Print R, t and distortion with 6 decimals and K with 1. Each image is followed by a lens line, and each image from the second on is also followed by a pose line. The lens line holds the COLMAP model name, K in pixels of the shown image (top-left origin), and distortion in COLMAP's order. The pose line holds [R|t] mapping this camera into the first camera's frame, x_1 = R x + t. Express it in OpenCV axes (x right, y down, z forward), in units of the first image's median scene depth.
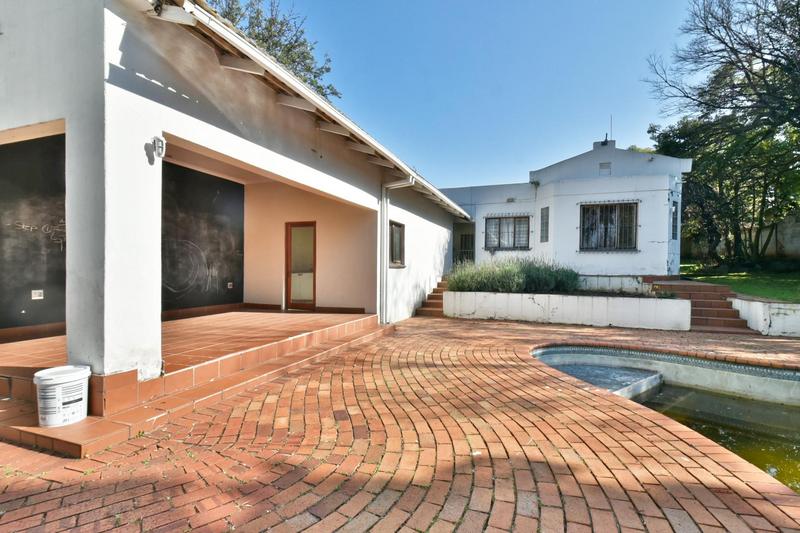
lens RADIAL K [[370.9, 0, 400.0], [0, 370.9, 266.5], [0, 0, 1]] dist [-0.000779, -0.000384]
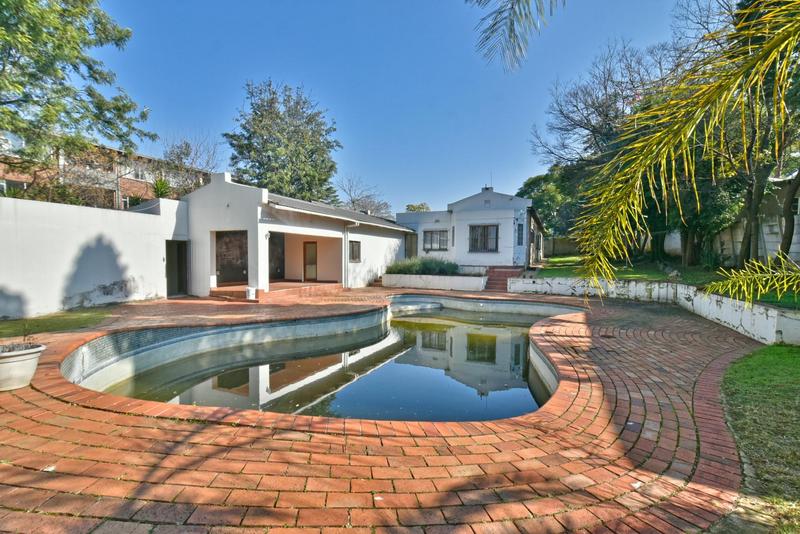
lens RADIAL K [[370.9, 0, 400.0], [0, 370.9, 267.0], [0, 0, 1]] dist [-0.000779, -0.000384]
pose [[0.997024, -0.001235, -0.077081, 0.337022], [0.003570, 0.999539, 0.030162, -0.027686], [0.077008, -0.030347, 0.996569, -0.901557]]
